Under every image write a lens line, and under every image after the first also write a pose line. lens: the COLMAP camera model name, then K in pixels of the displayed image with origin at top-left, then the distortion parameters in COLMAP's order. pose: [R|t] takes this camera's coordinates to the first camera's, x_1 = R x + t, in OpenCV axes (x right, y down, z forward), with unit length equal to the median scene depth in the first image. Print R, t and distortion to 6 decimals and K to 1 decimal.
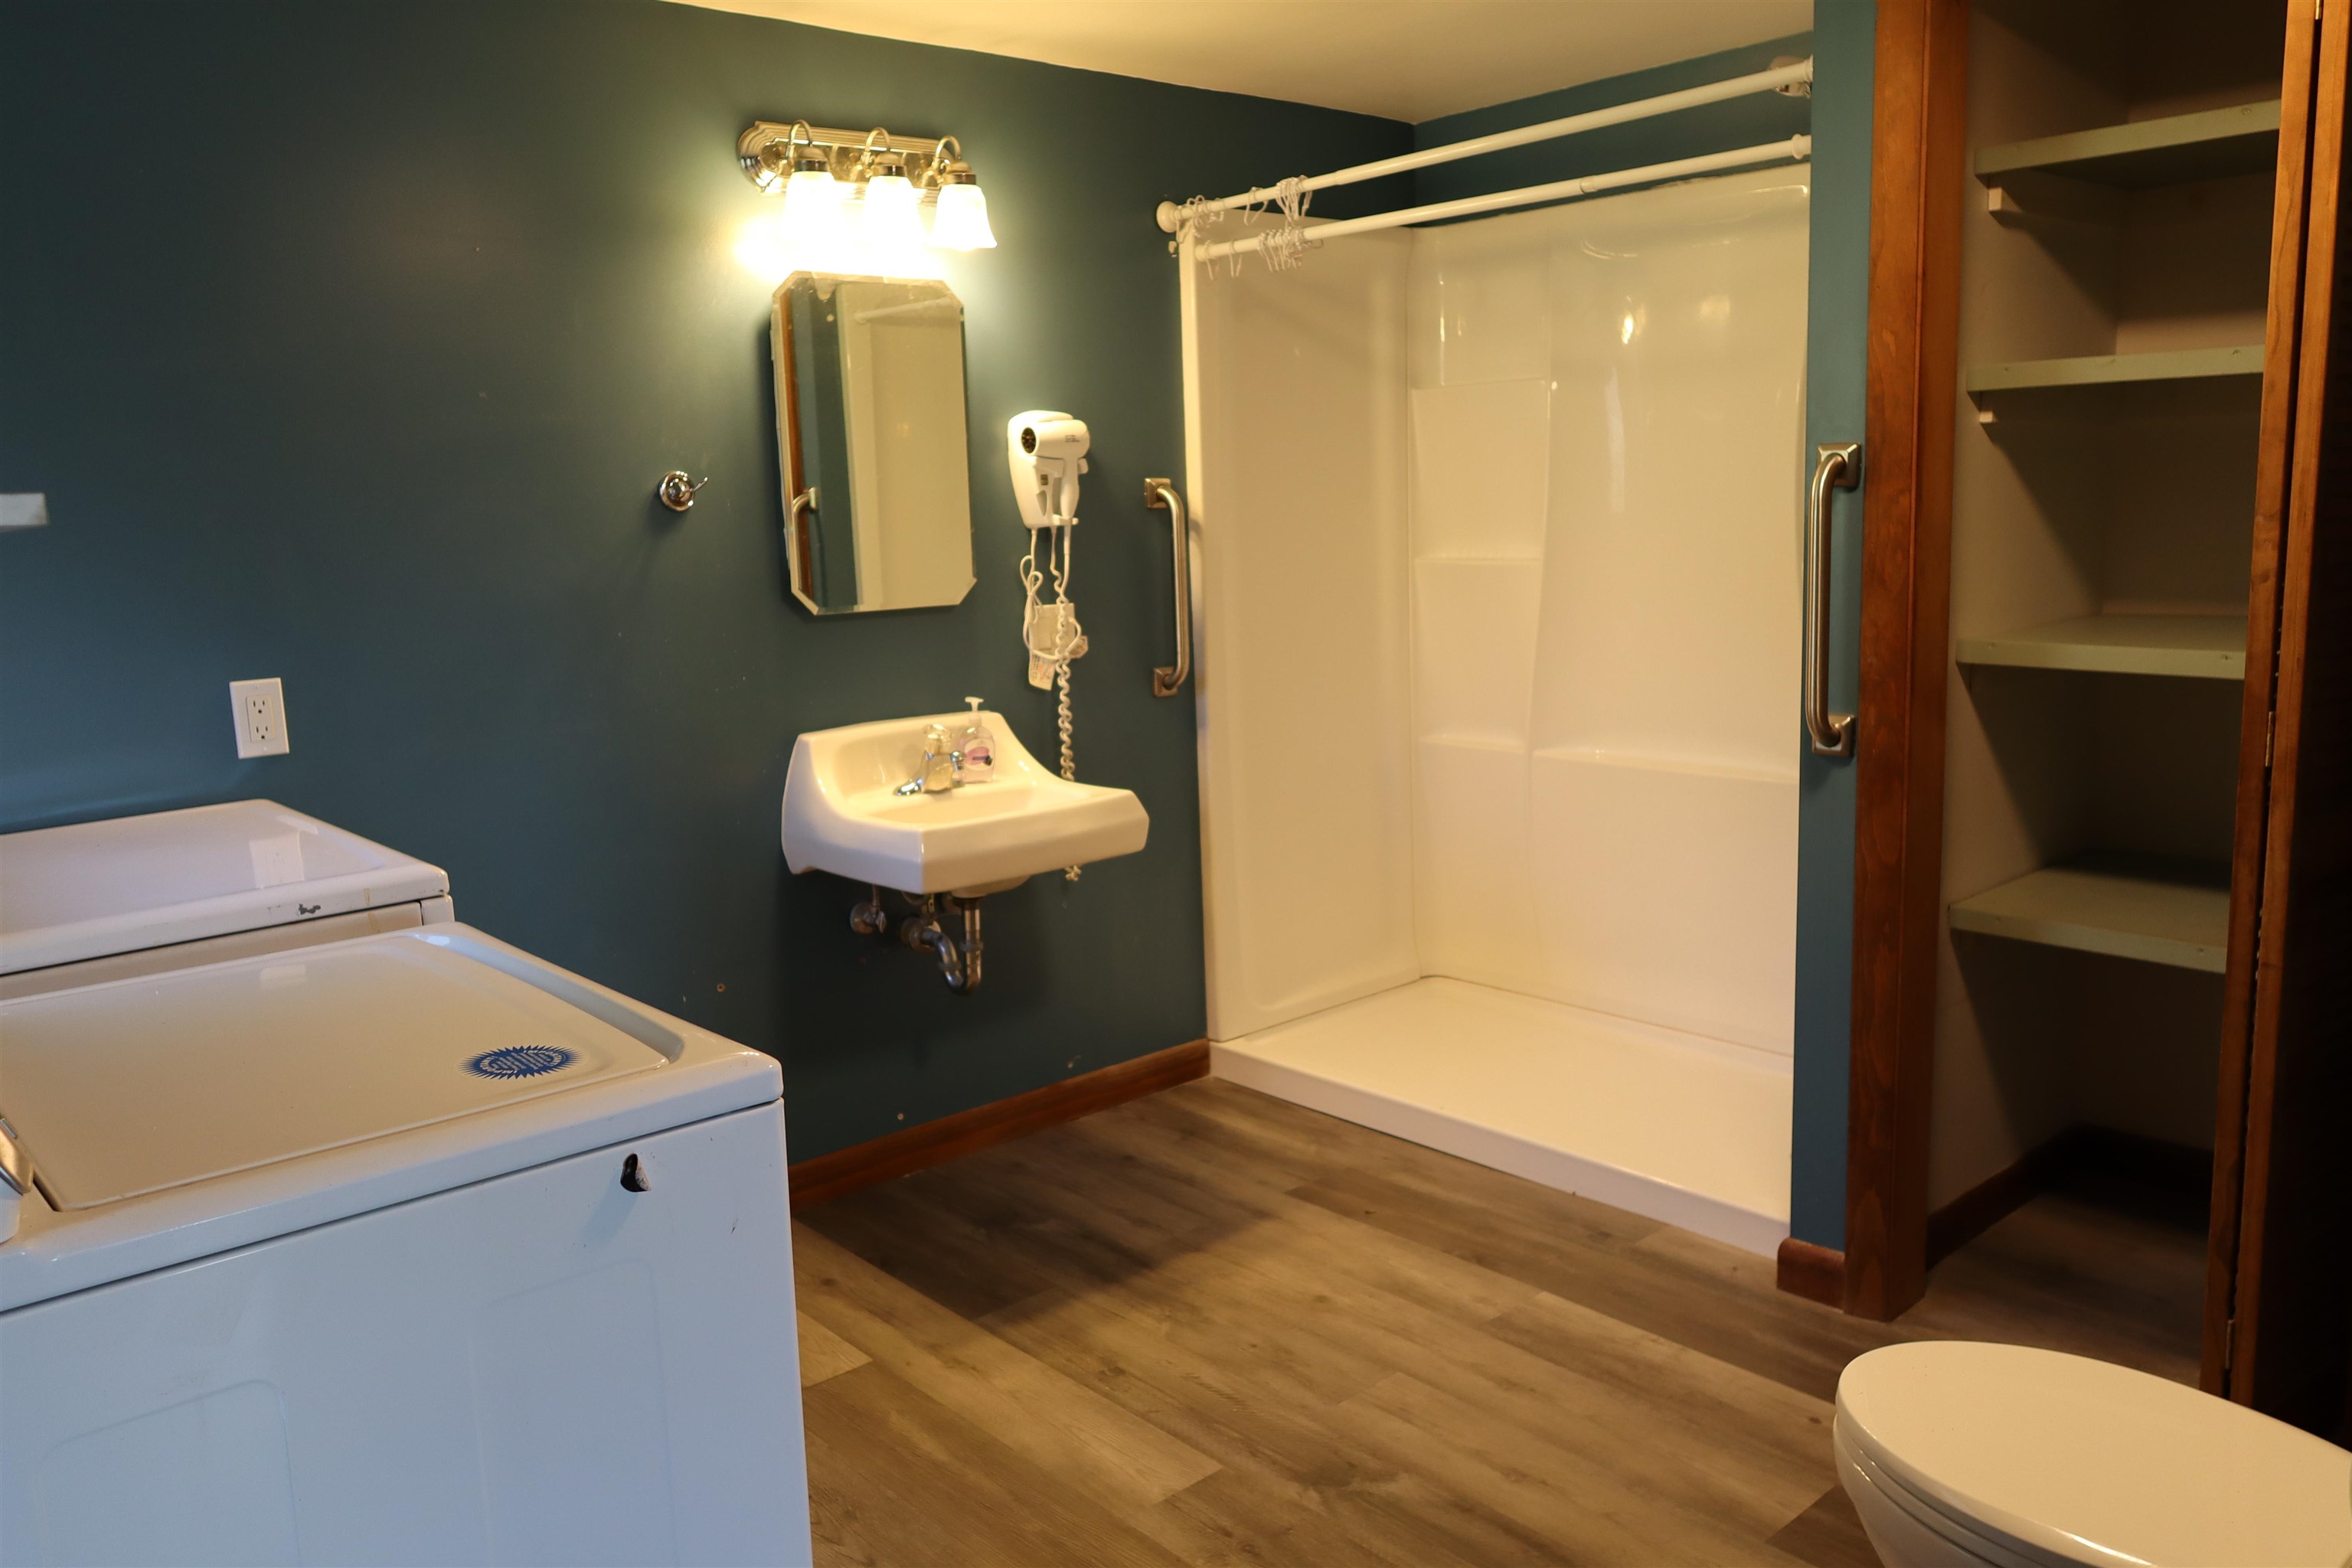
lens RADIAL K [[1739.2, 0, 1184.0], [0, 1739.2, 784.7], [0, 0, 1]] dist [-0.003259, -0.001938]
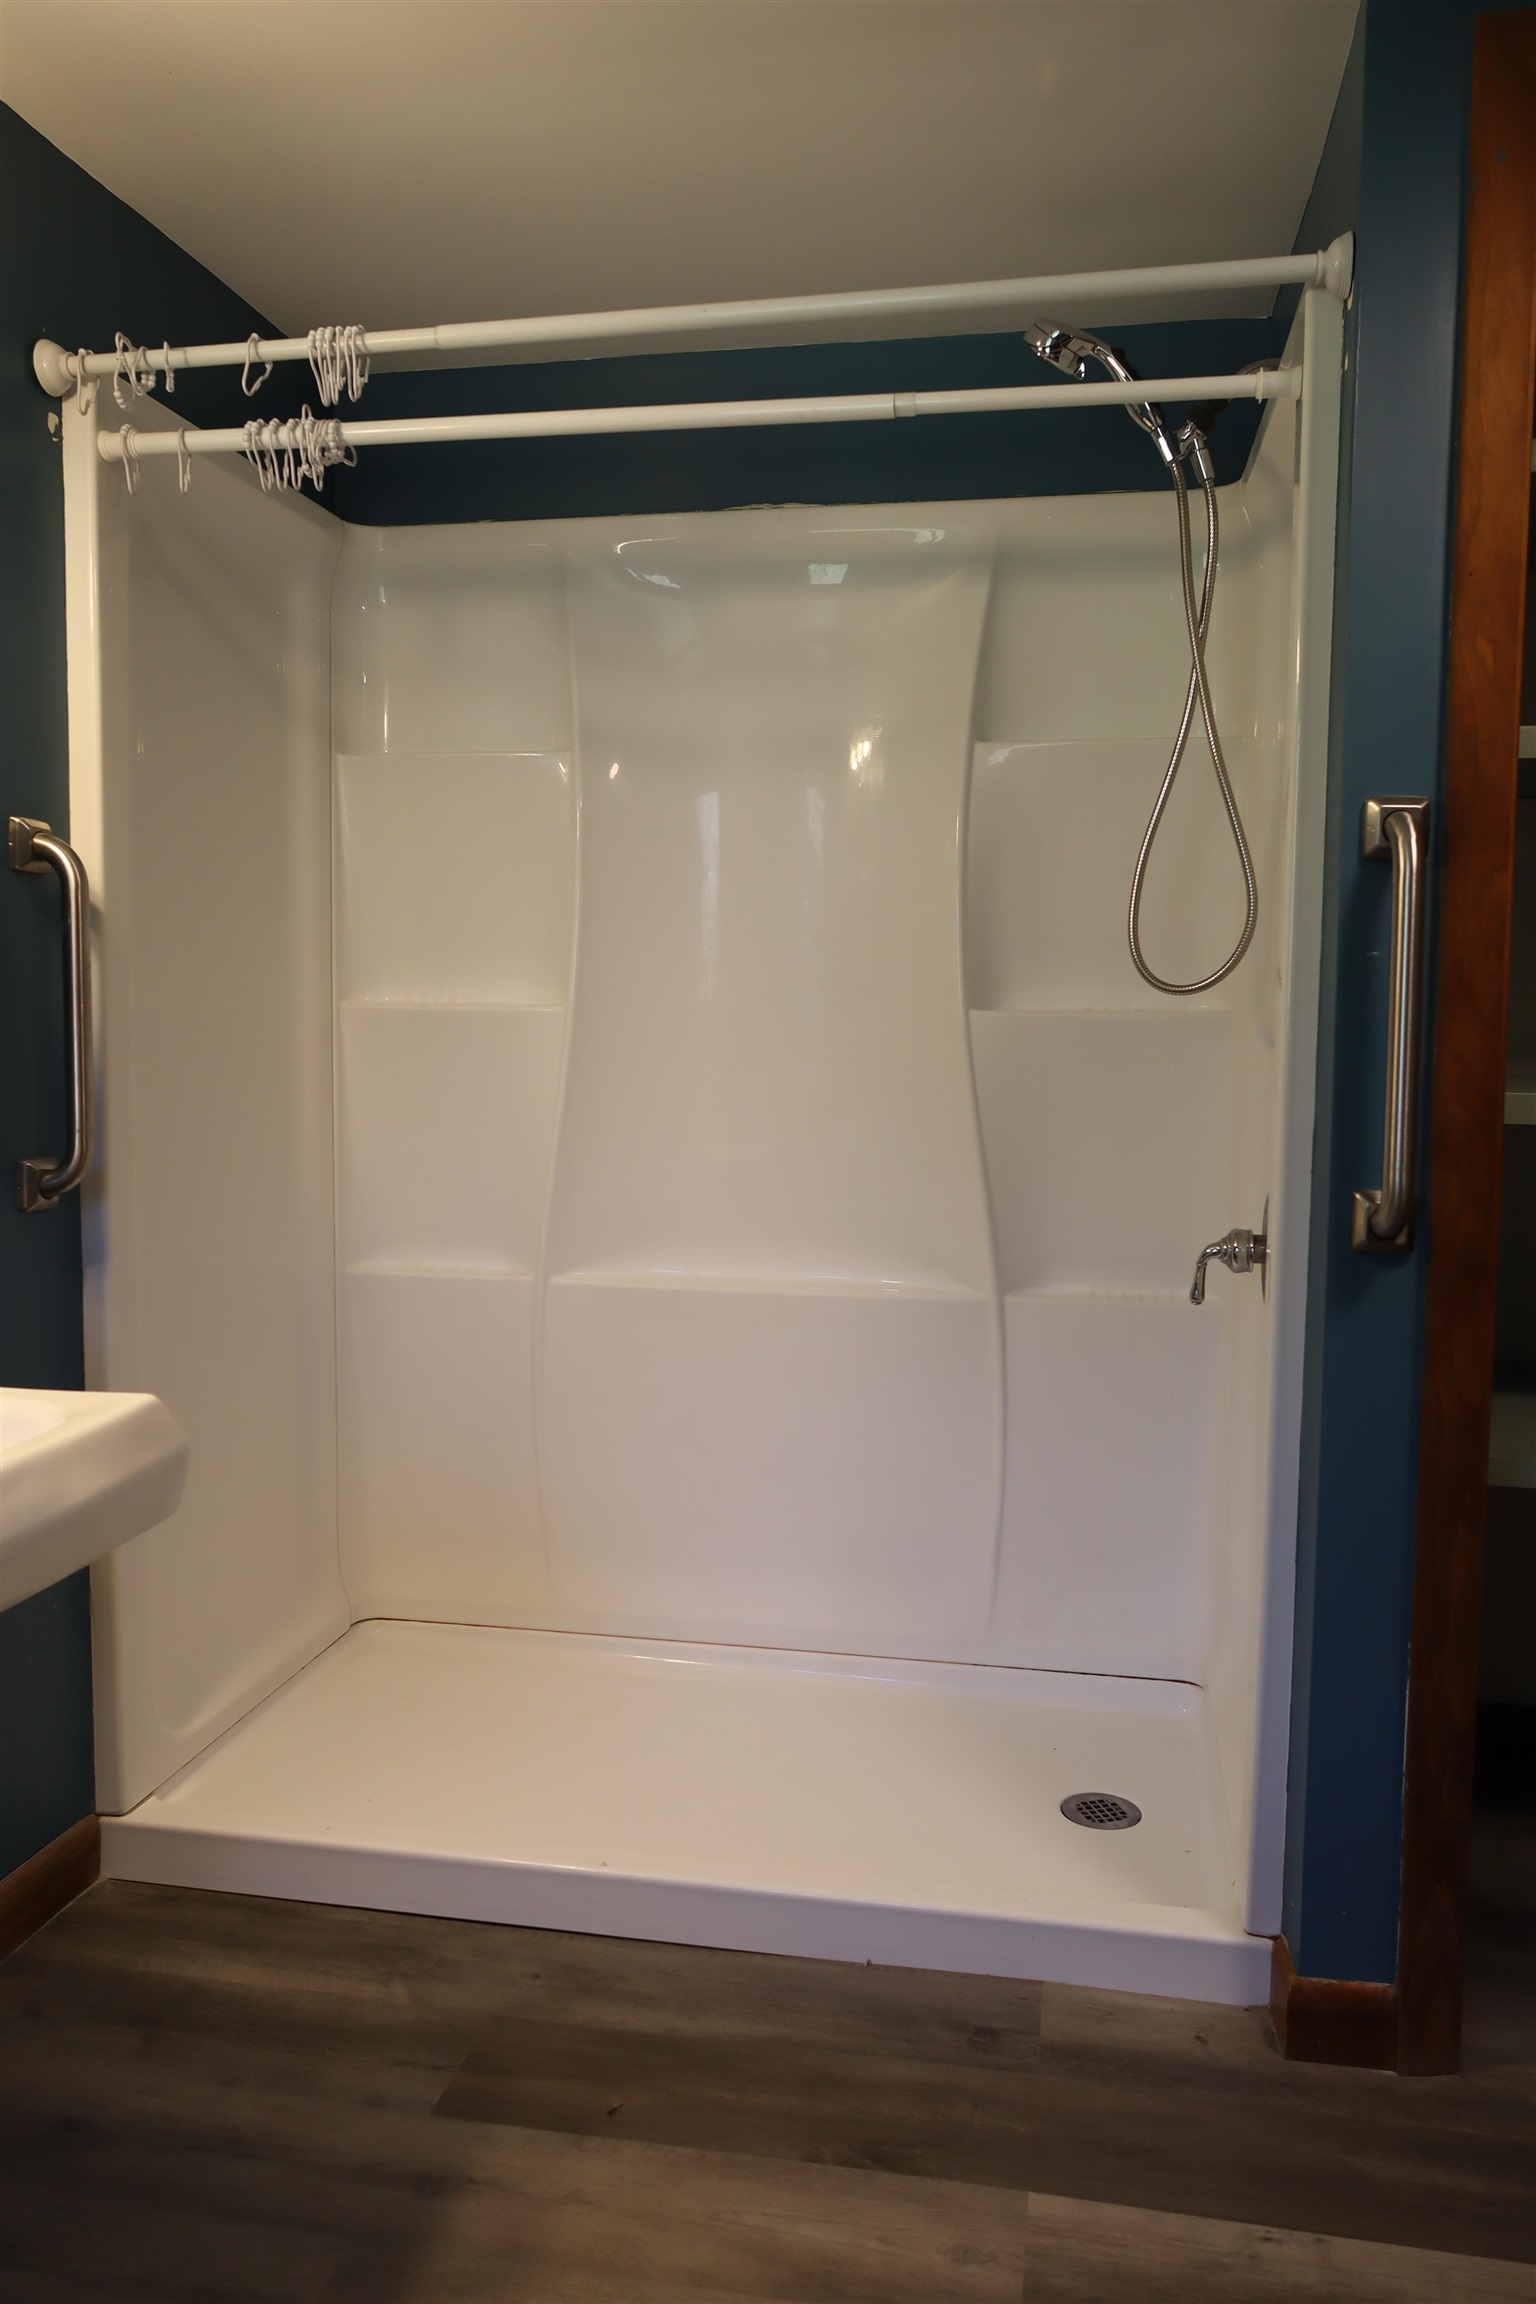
lens RADIAL K [[1703.7, 0, 758.1], [0, 1703.7, 1142.4], [0, 0, 1]] dist [-0.003259, -0.001938]
pose [[0.792569, -0.003668, 0.609771, -0.165326], [0.062955, 0.995131, -0.075841, -0.017344], [-0.606524, 0.098497, 0.788941, 0.443326]]
